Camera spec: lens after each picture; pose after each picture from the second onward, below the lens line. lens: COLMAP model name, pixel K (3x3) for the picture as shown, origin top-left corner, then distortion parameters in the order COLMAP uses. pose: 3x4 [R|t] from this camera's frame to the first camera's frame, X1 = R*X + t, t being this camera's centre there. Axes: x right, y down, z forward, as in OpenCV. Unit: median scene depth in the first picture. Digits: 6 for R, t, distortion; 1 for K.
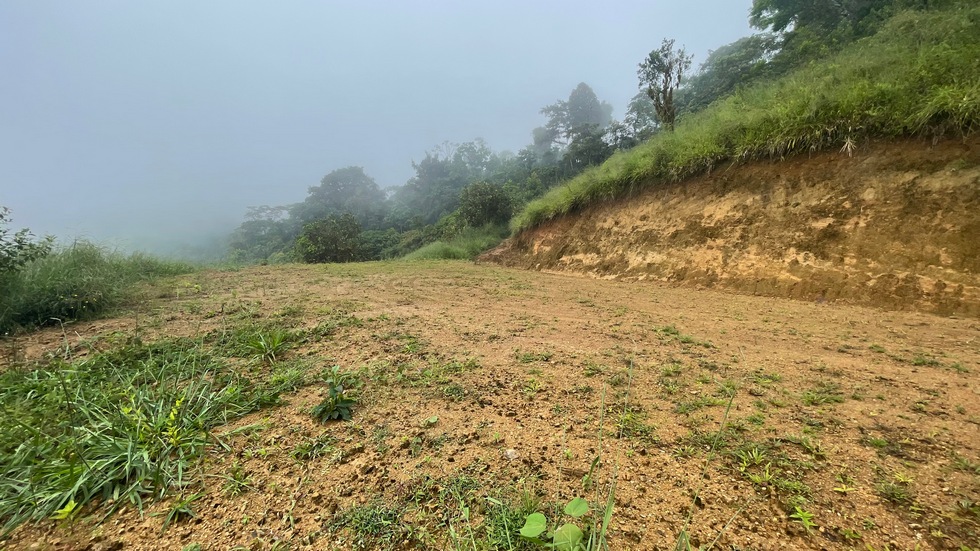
lens RADIAL K [[396.4, 0, 488.1], [0, 396.4, 269.5], [0, 0, 1]] dist [-0.000118, 0.001304]
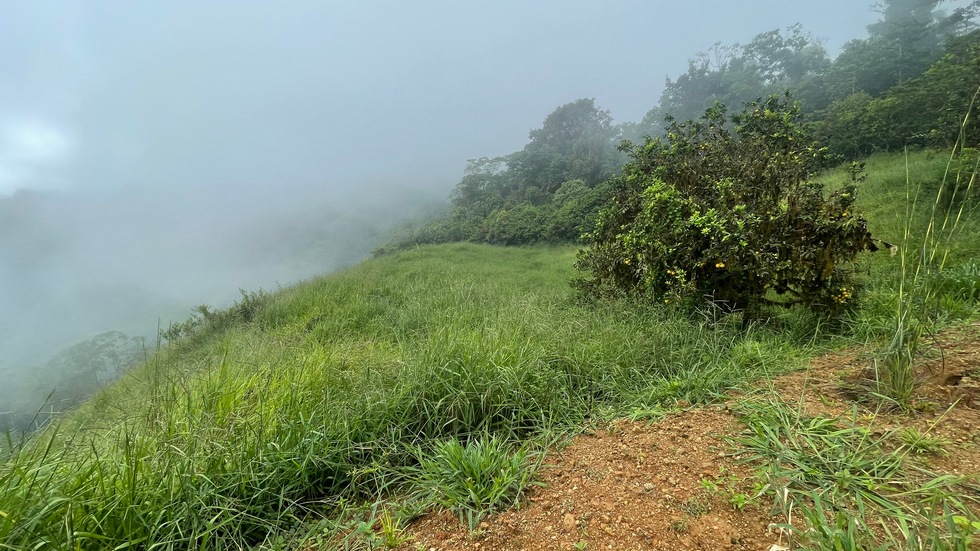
lens RADIAL K [[396.4, 0, 482.6], [0, 396.4, 275.5], [0, 0, 1]] dist [-0.000118, 0.001304]
pose [[0.874846, 0.075152, -0.478536, -0.109286], [-0.011913, 0.990931, 0.133843, -0.013005], [0.484255, -0.111392, 0.867807, 0.175974]]
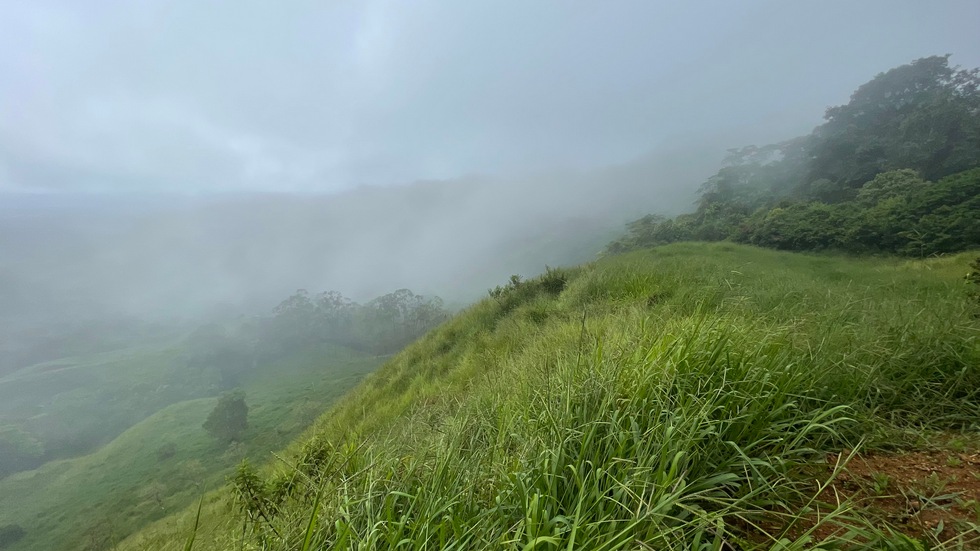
lens RADIAL K [[396.4, 0, 487.3], [0, 396.4, 271.5], [0, 0, 1]] dist [-0.000118, 0.001304]
pose [[0.500924, 0.160084, -0.850557, -0.119719], [-0.050435, 0.986475, 0.155962, -0.010813], [0.864020, -0.035227, 0.502223, 0.147840]]
